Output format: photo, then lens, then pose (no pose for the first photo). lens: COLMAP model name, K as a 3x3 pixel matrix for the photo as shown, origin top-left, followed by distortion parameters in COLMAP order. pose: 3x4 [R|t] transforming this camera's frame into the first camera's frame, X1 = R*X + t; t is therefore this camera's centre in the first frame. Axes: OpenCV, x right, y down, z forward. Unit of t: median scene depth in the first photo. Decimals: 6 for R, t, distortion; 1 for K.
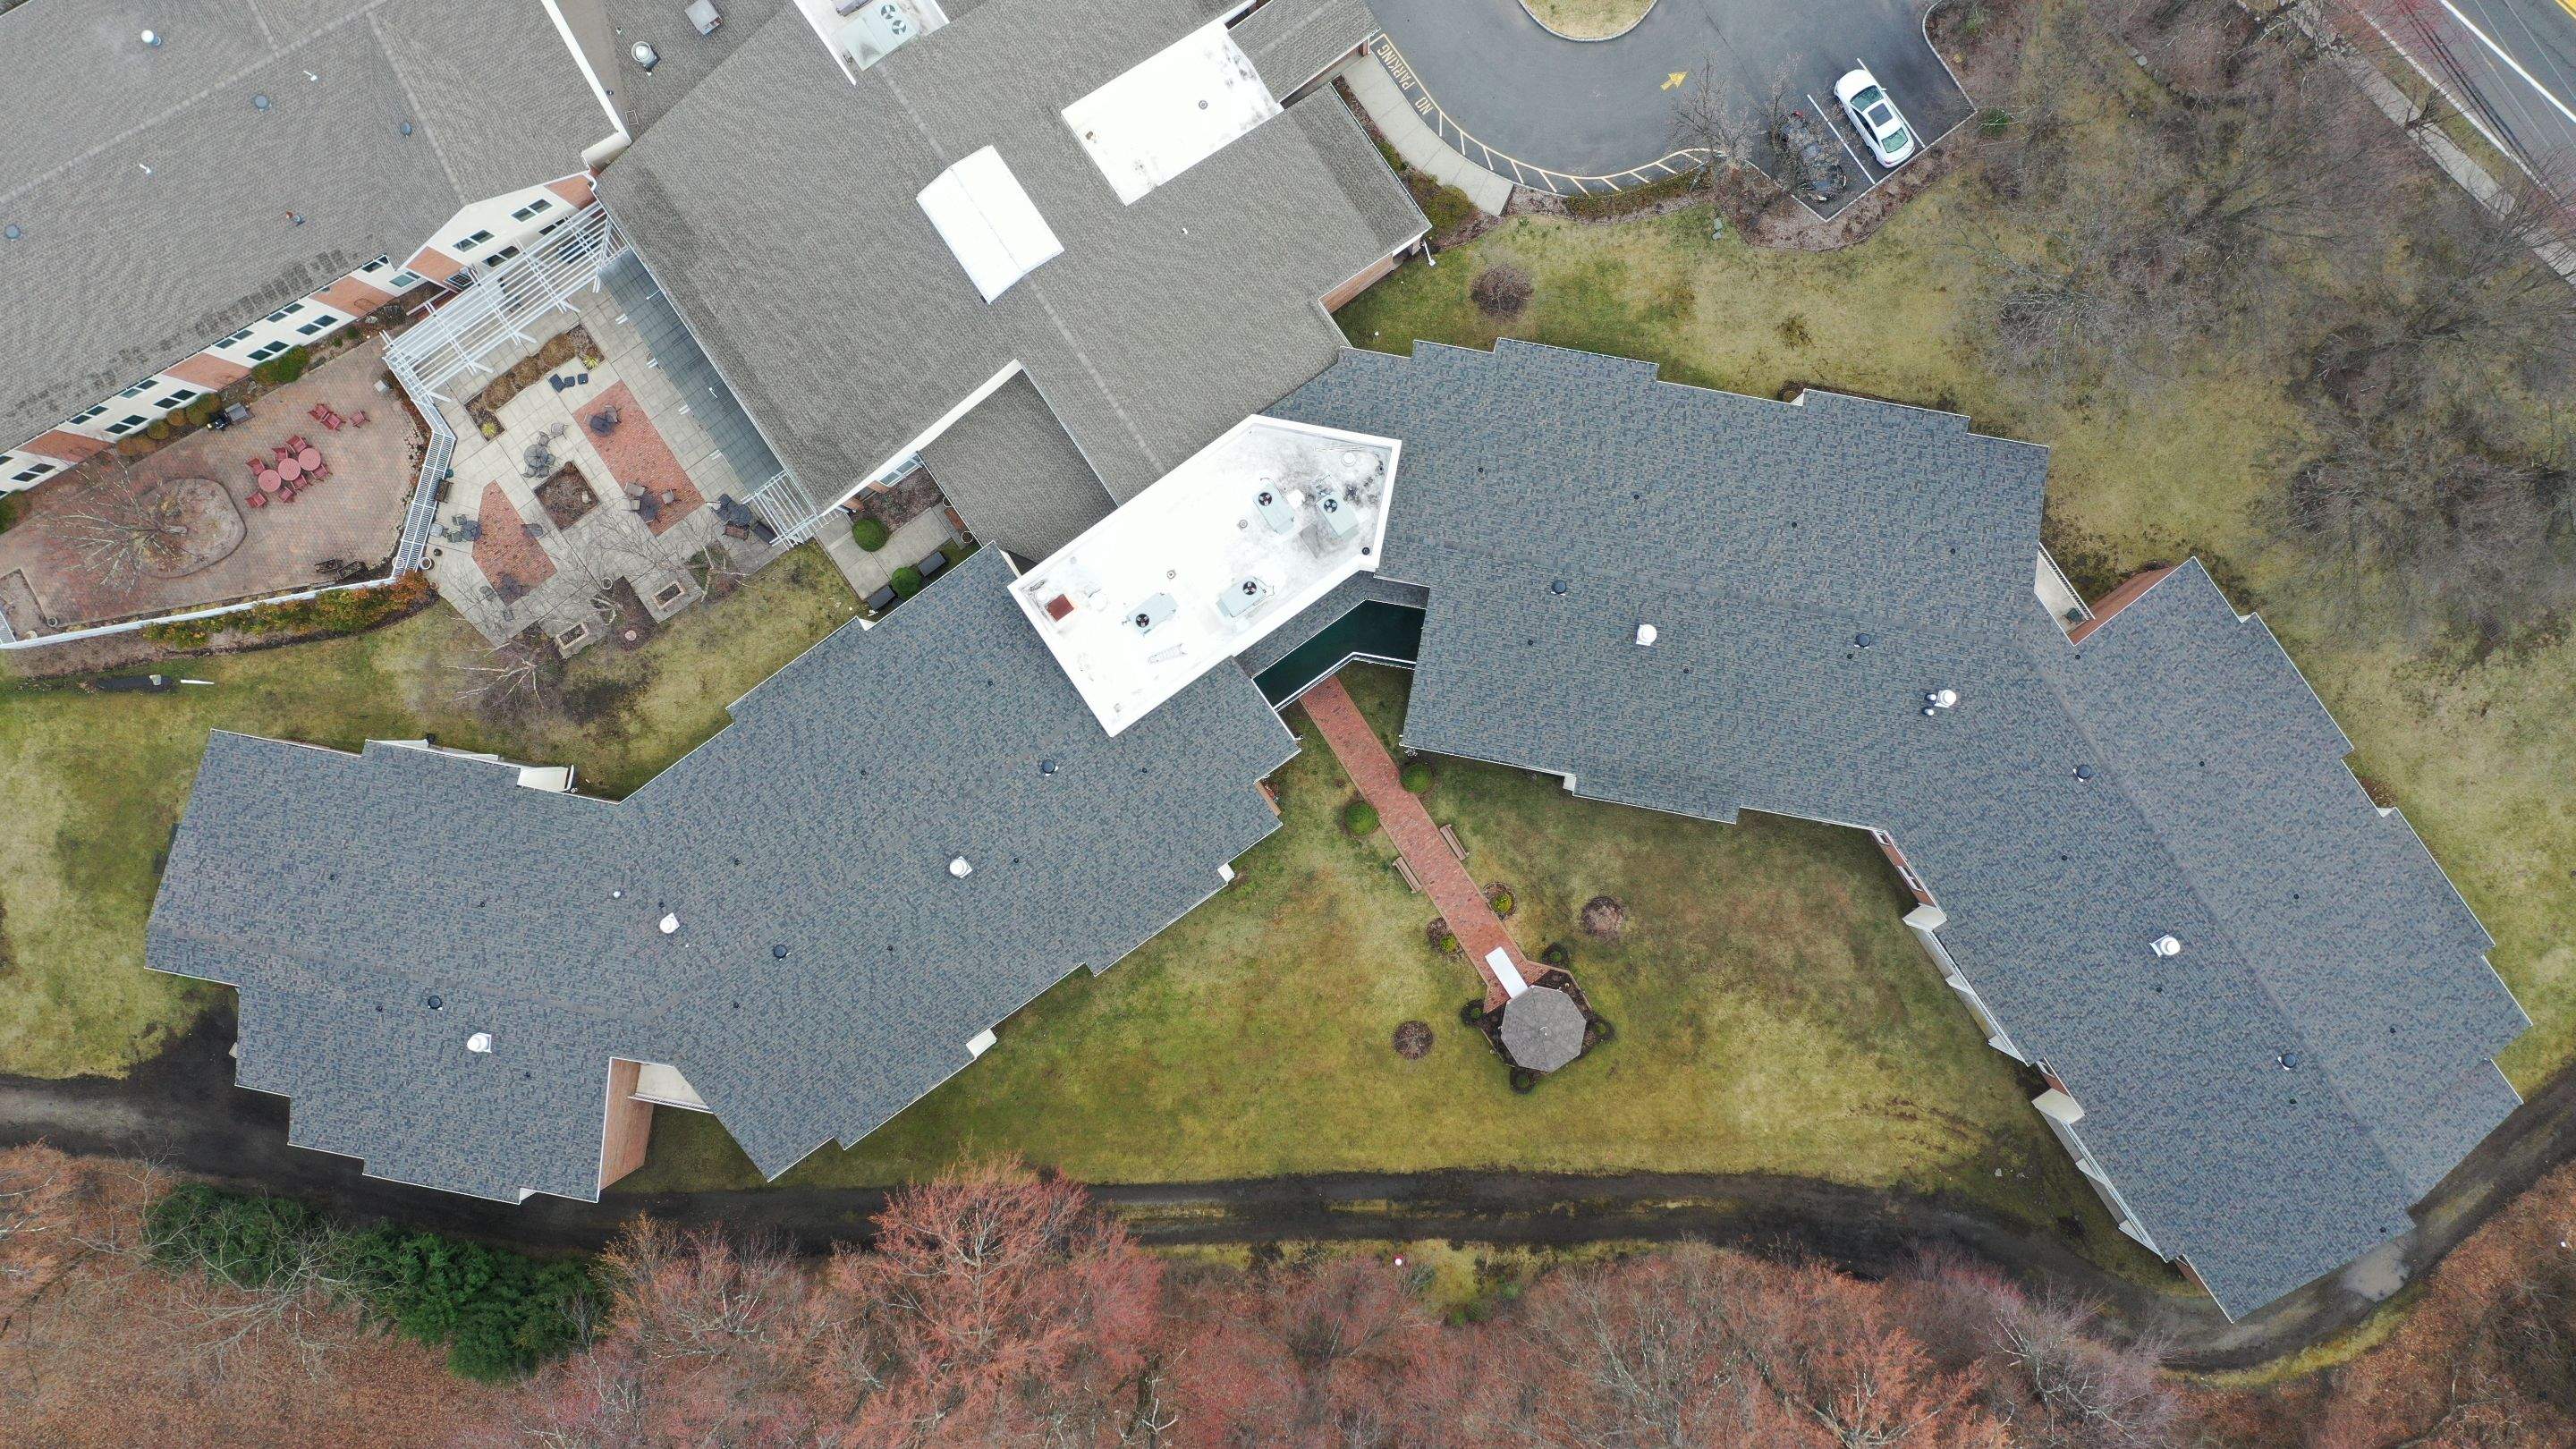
lens RADIAL K [[2053.2, 0, 1290.4], [0, 2053.2, 722.7], [0, 0, 1]] dist [0.013866, 0.005645]
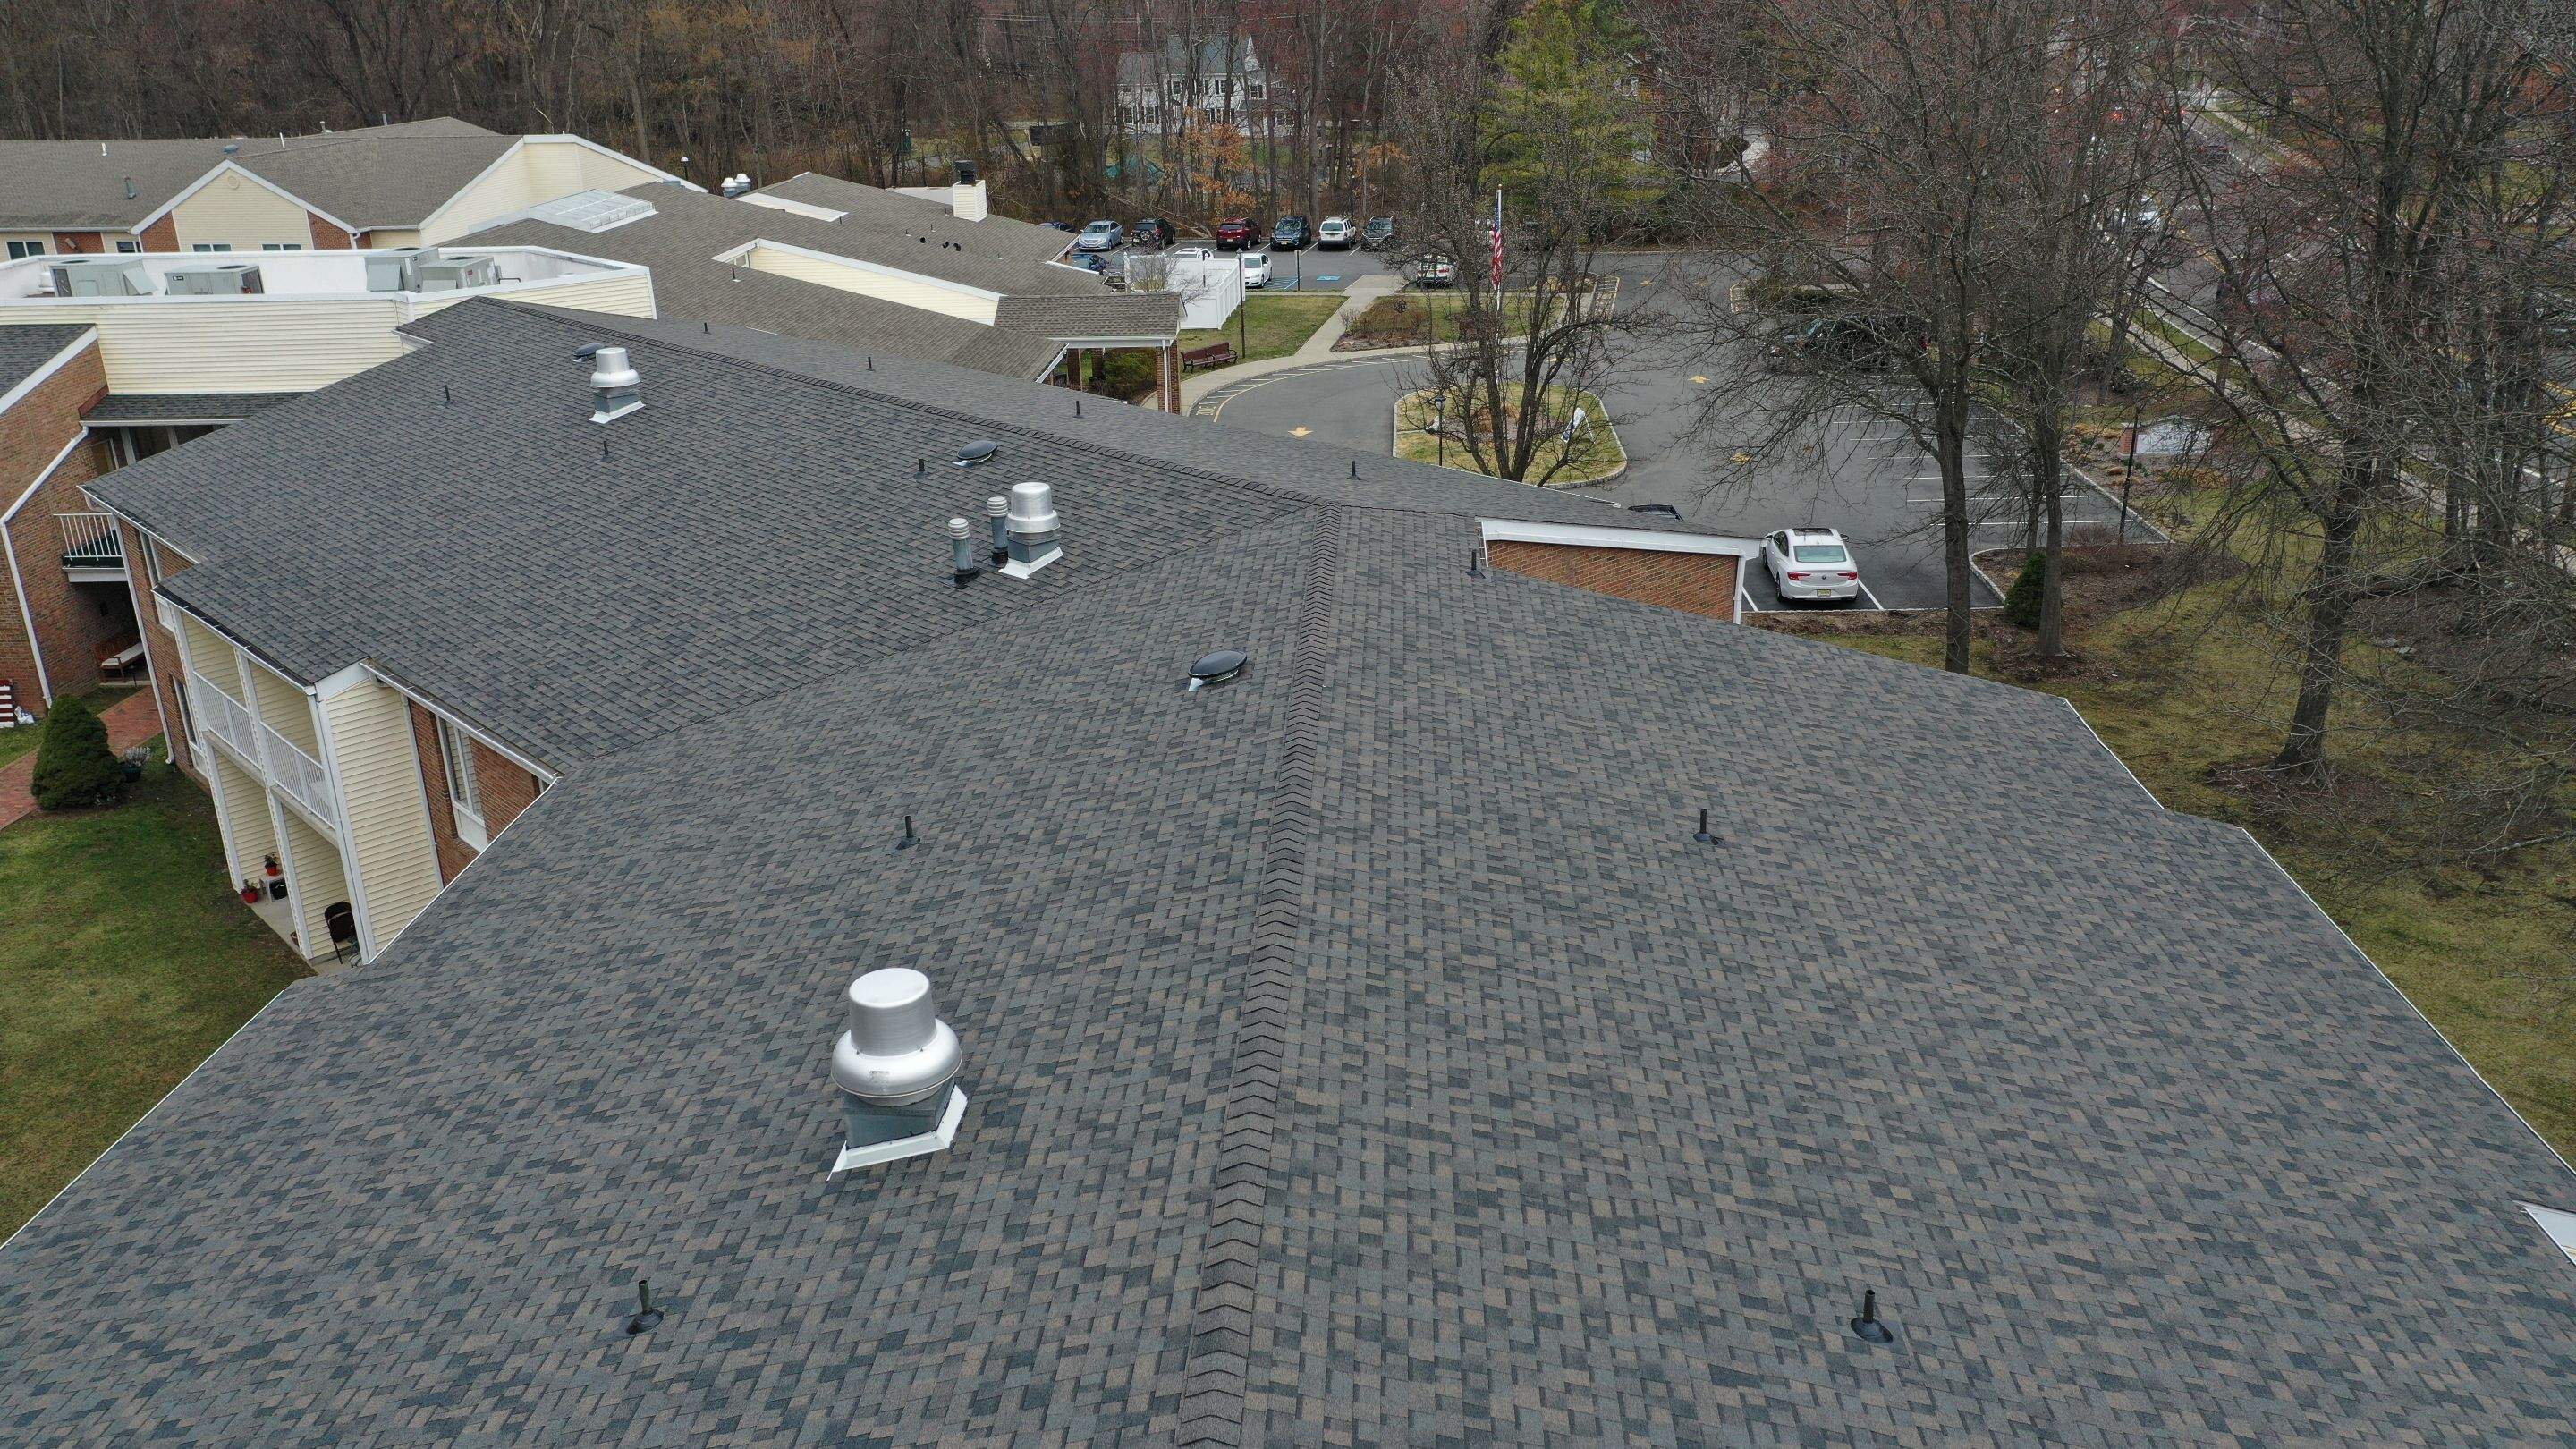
lens RADIAL K [[2053.2, 0, 1289.0], [0, 2053.2, 727.4], [0, 0, 1]] dist [0.013866, 0.005645]
pose [[0.790246, 0.232693, -0.566891, 0.482548], [-0.612789, 0.298692, -0.731624, 0.176322], [-0.000918, 0.925547, 0.378632, 0.842213]]
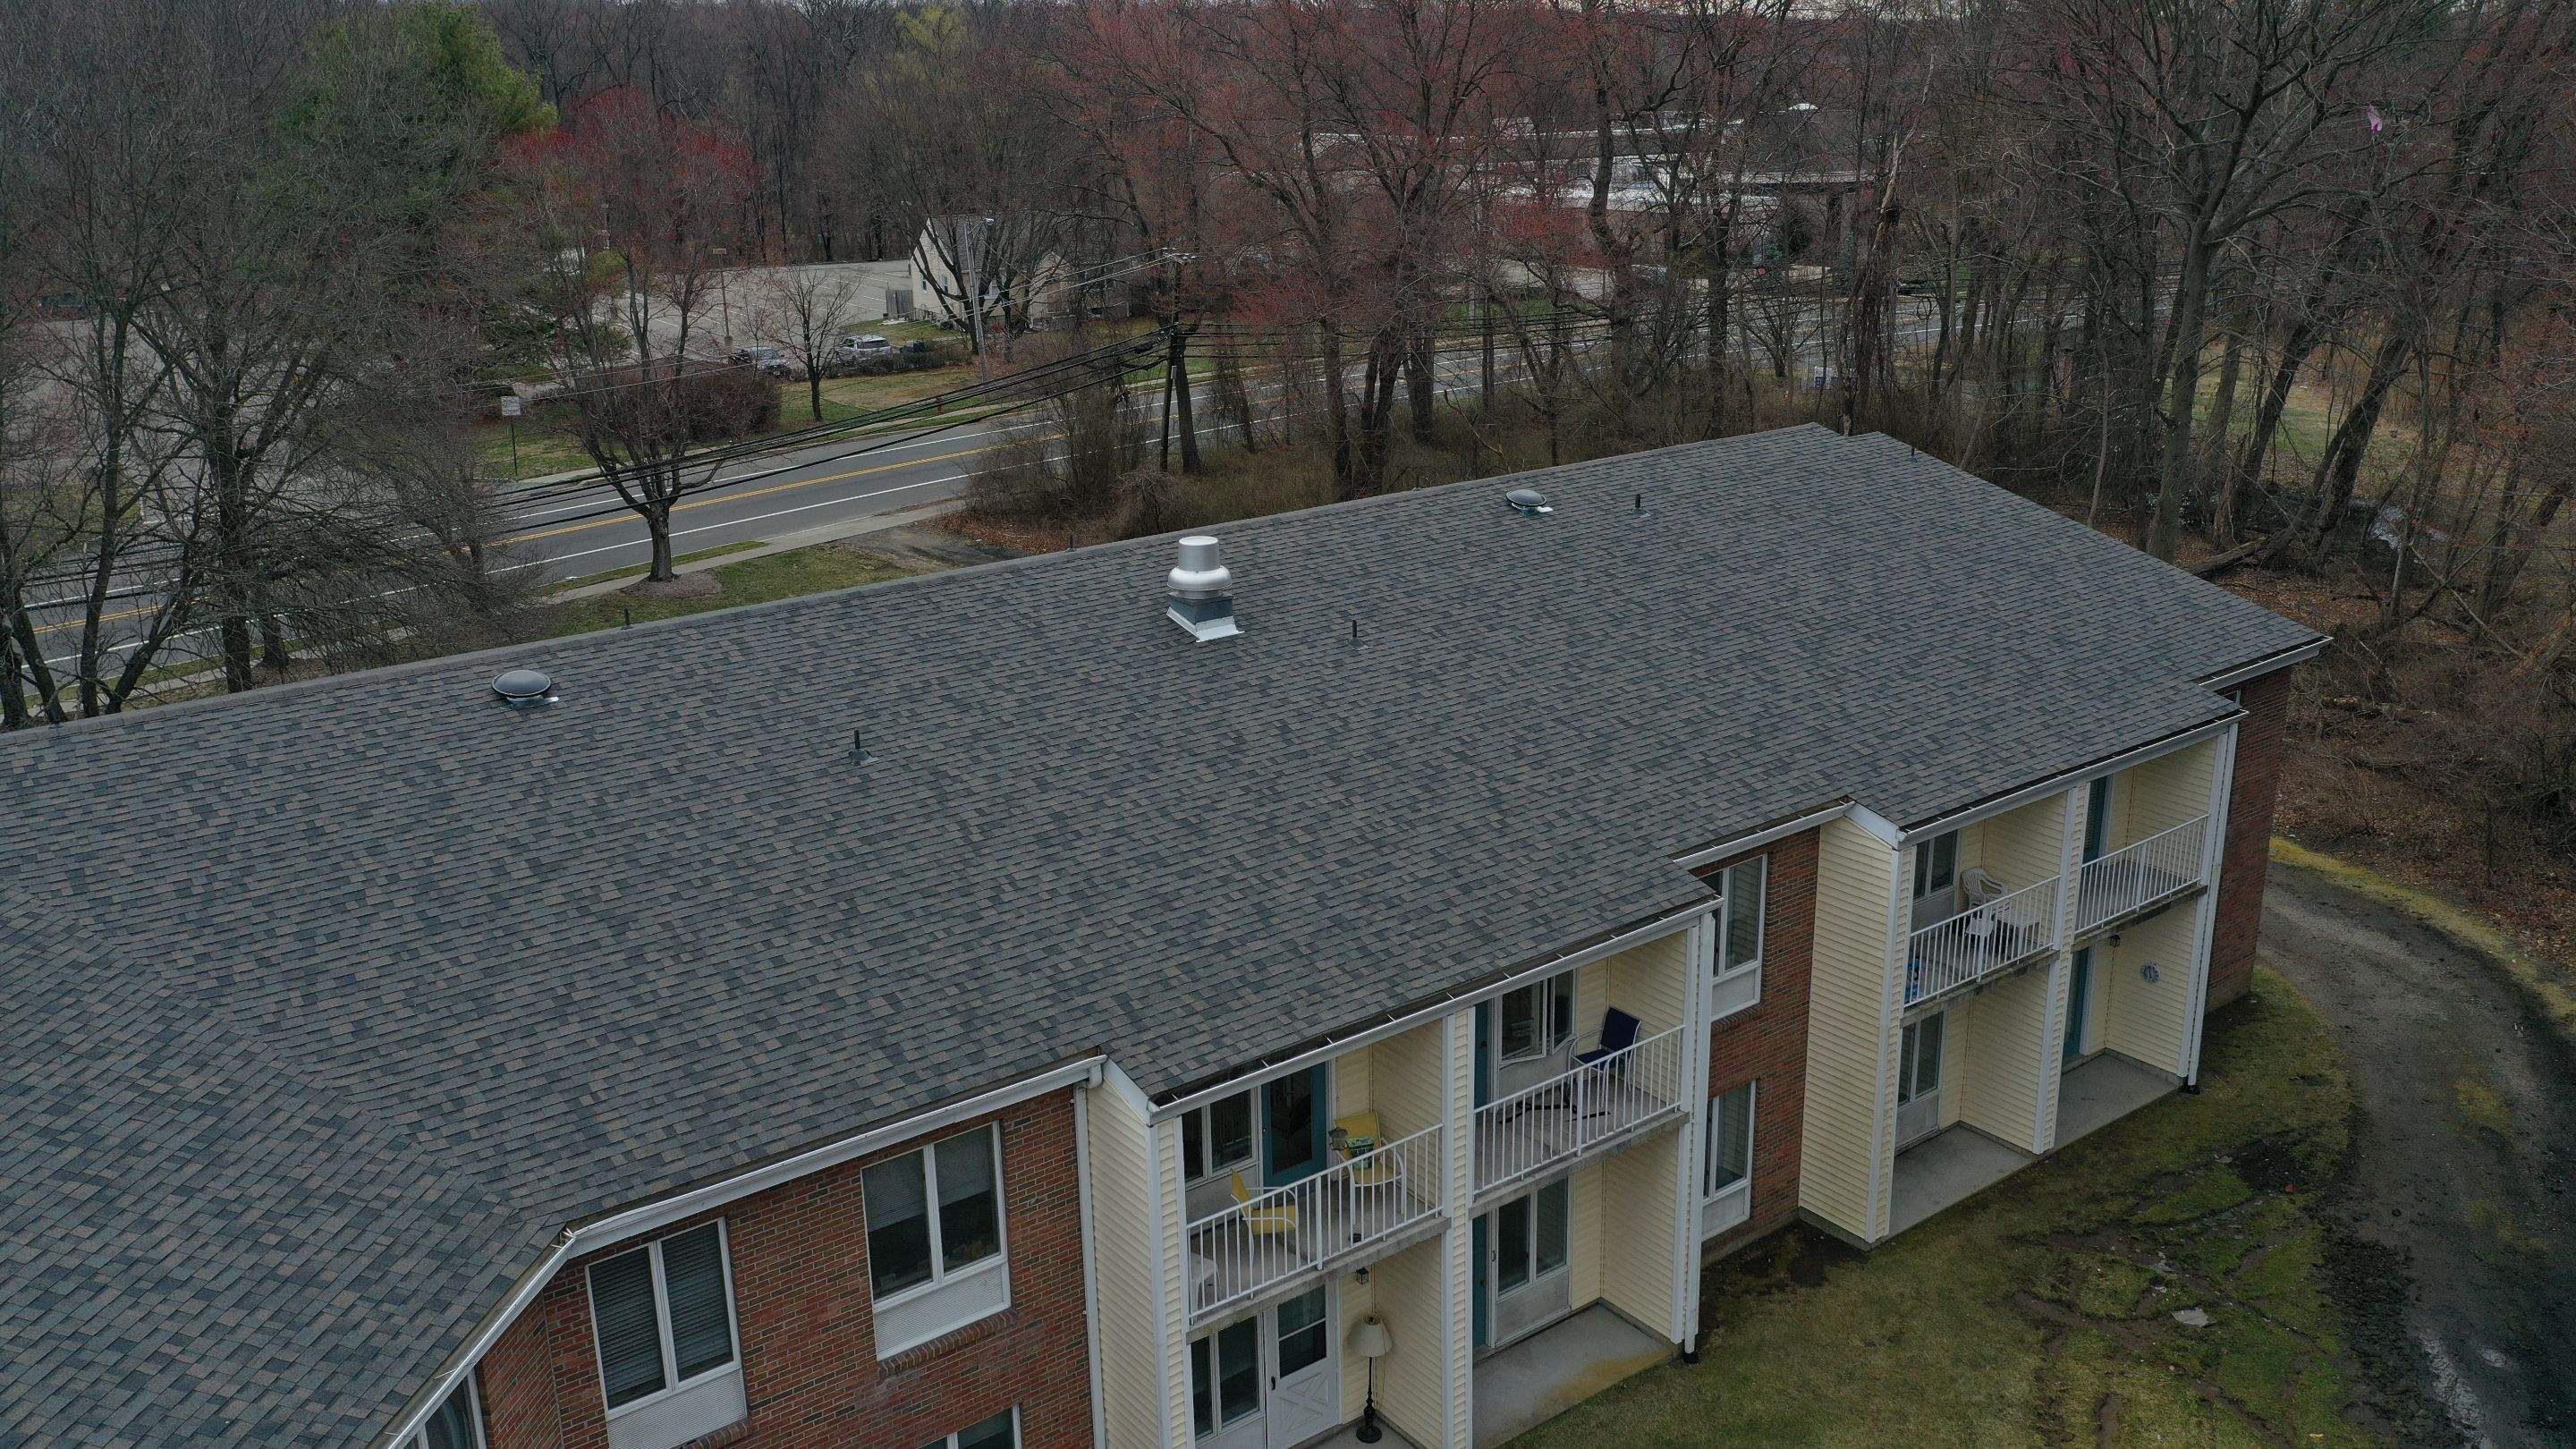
lens RADIAL K [[2053.2, 0, 1288.9], [0, 2053.2, 725.5], [0, 0, 1]] dist [0.013866, 0.005645]
pose [[-0.032372, -0.260241, 0.965001, 0.123249], [0.999343, -0.024157, 0.027010, 0.103174], [0.016283, 0.965242, 0.260852, 0.862103]]
